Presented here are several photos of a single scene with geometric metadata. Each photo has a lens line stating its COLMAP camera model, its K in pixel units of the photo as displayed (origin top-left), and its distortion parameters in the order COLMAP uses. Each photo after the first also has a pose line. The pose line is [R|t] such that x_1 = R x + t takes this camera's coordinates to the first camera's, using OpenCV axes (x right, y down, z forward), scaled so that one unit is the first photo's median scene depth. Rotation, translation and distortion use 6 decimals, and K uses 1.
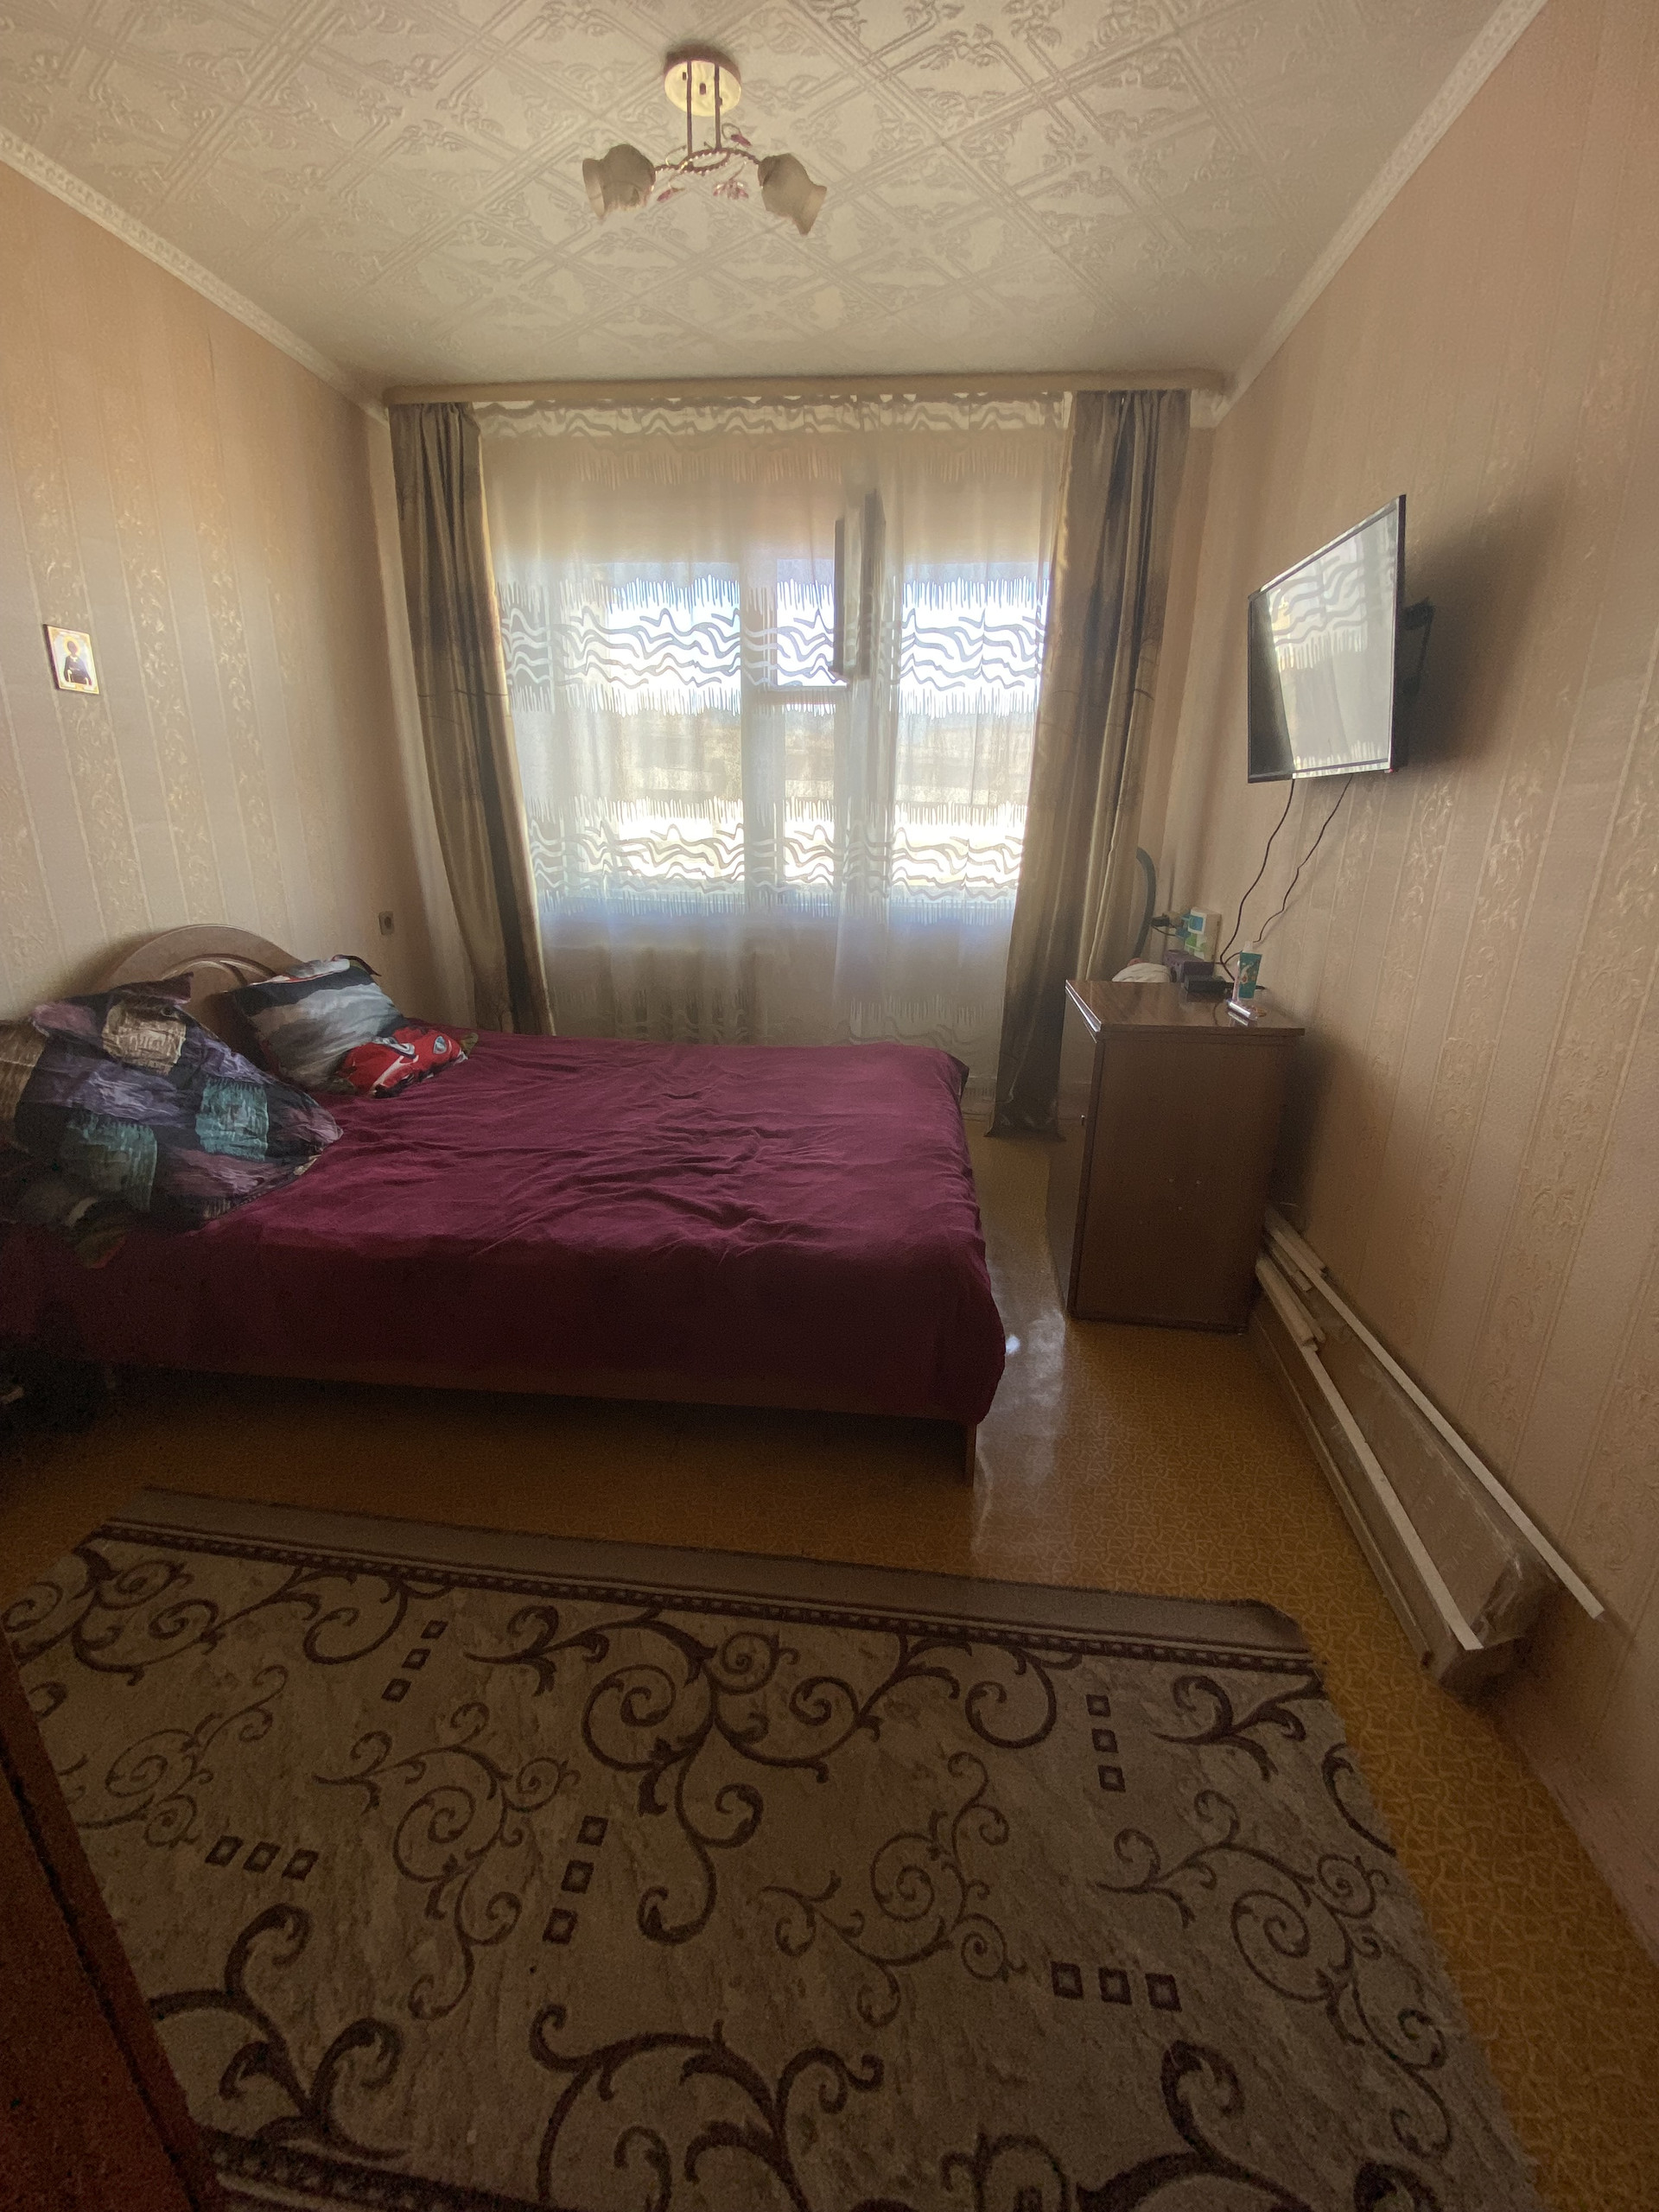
lens RADIAL K [[881.9, 0, 839.3], [0, 881.9, 1106.6], [0, 0, 1]] dist [0.000571, 0.000132]
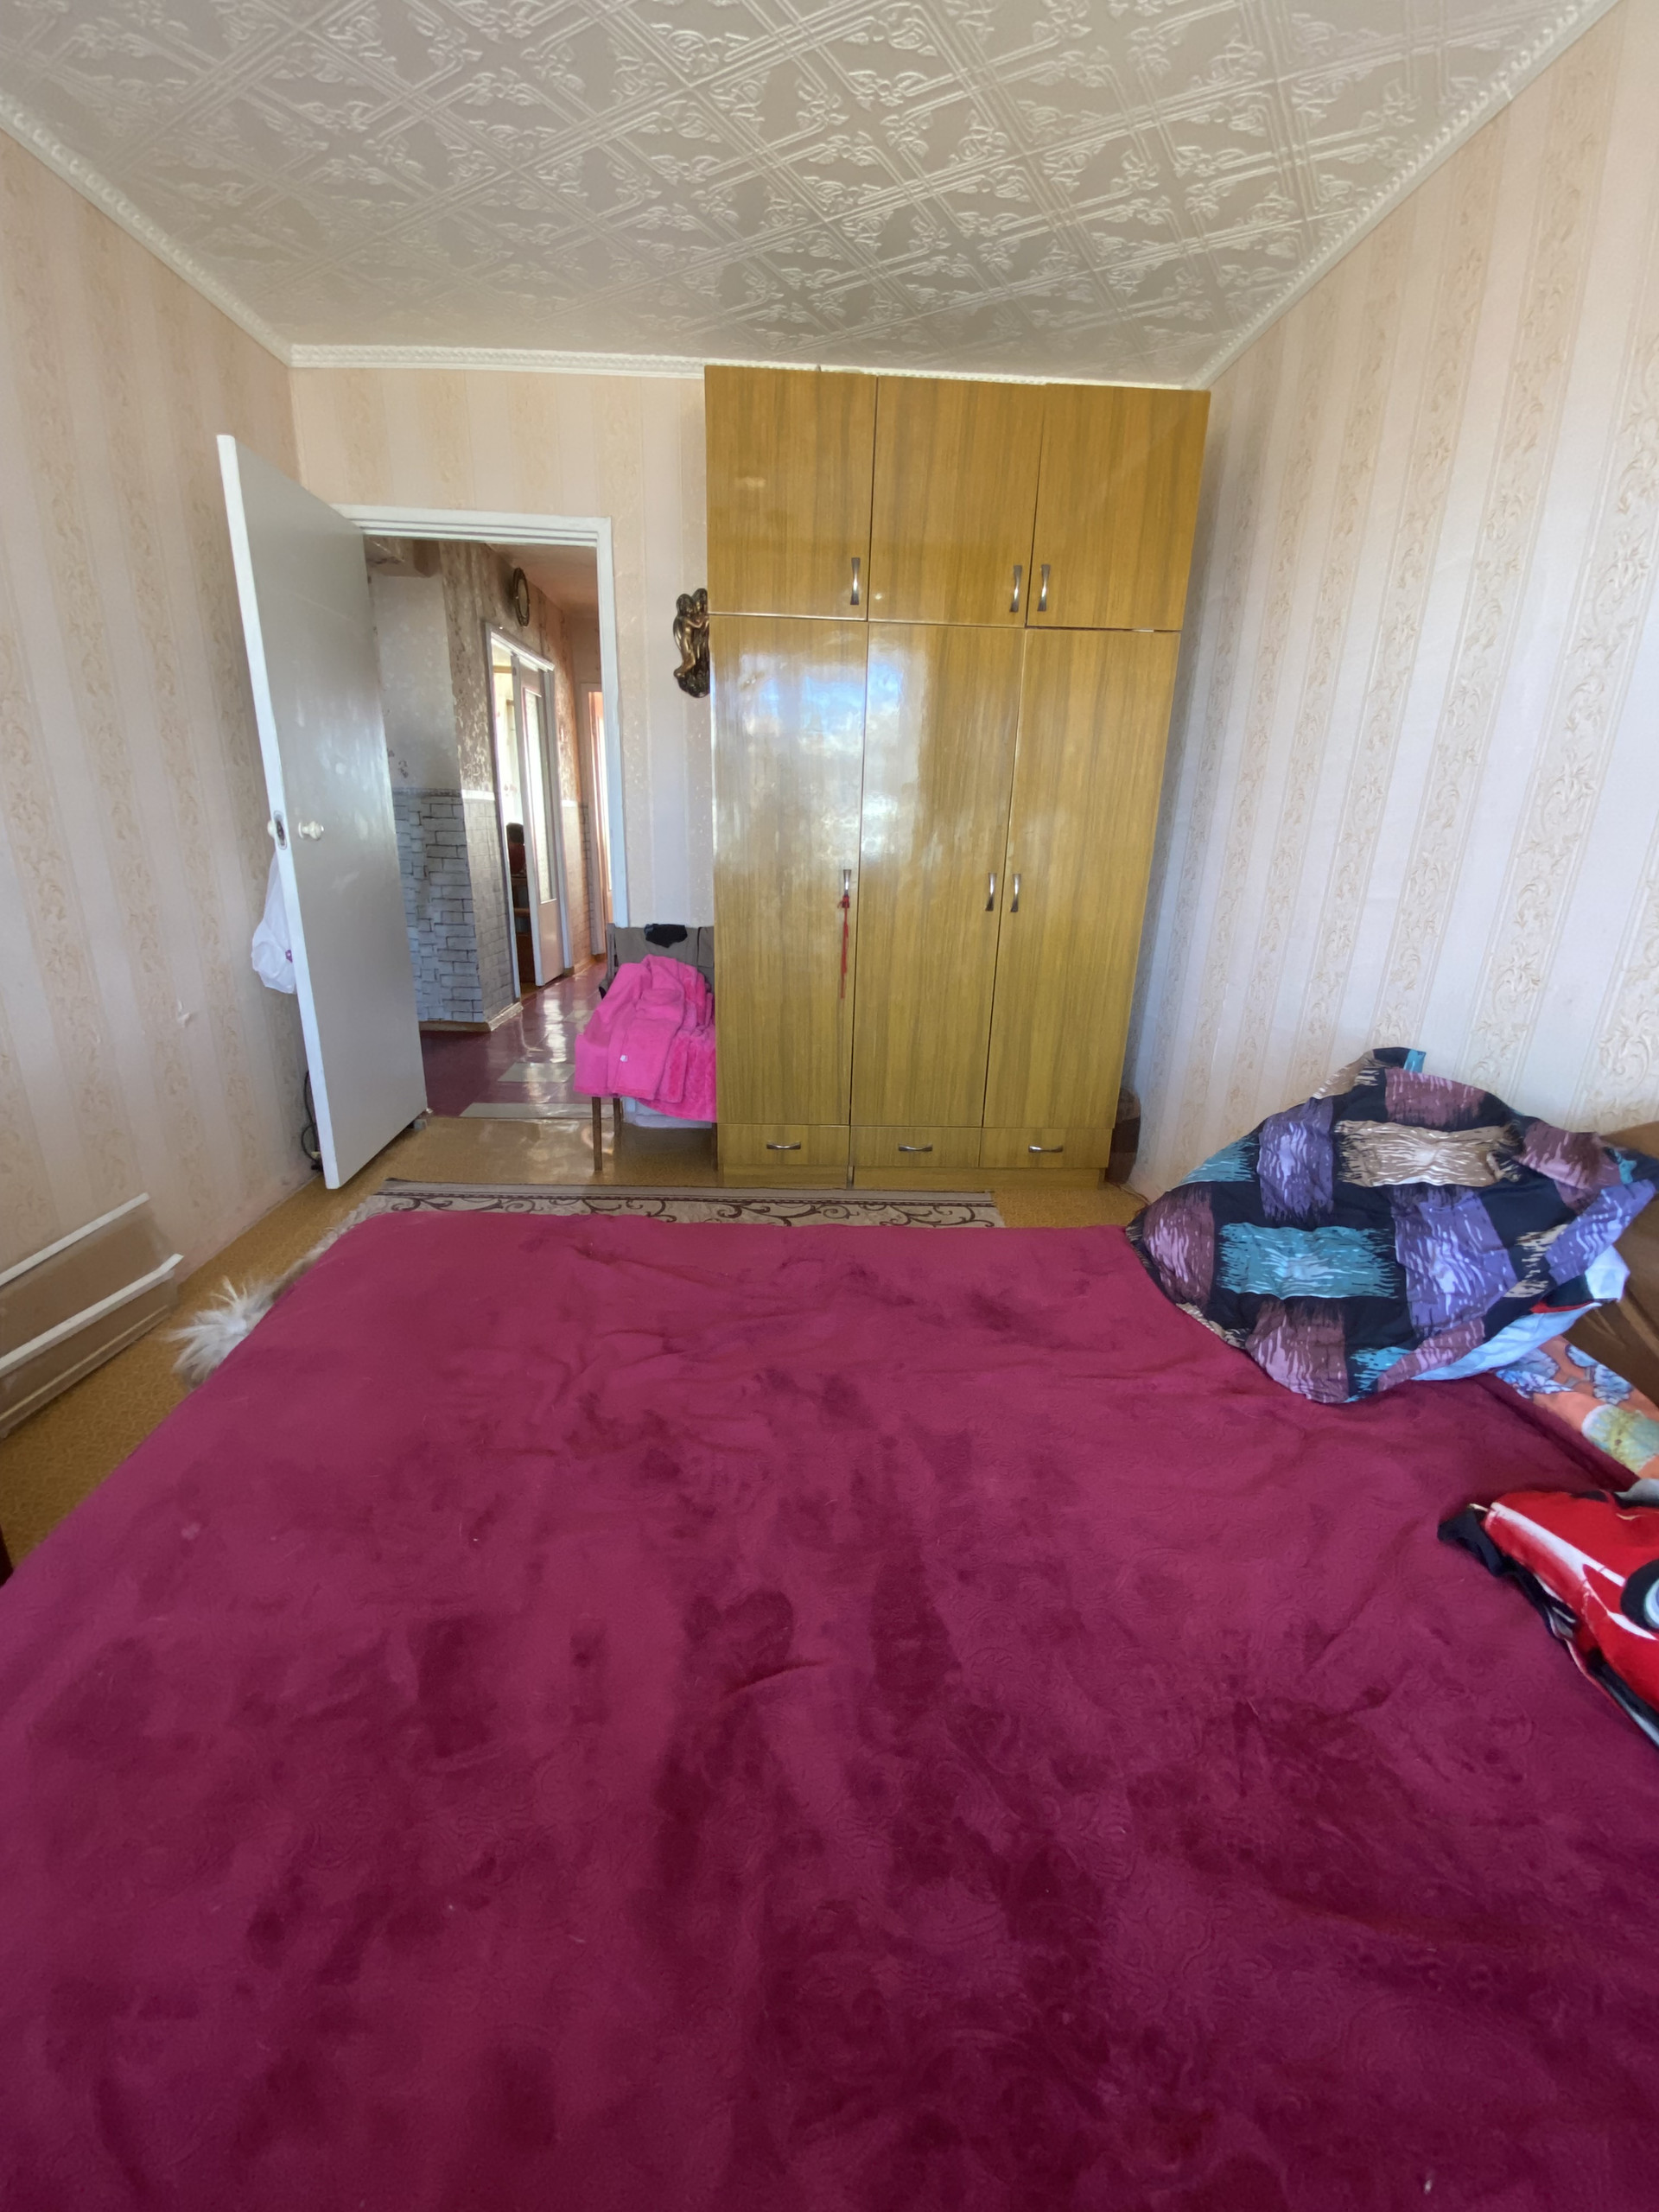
lens RADIAL K [[881.9, 0, 834.5], [0, 881.9, 1105.4], [0, 0, 1]] dist [0.000571, 0.000132]
pose [[-0.990272, -0.005463, -0.139036, -0.438643], [-0.086077, 0.809132, 0.581289, -1.008368], [0.109322, 0.587602, -0.801731, 3.105997]]
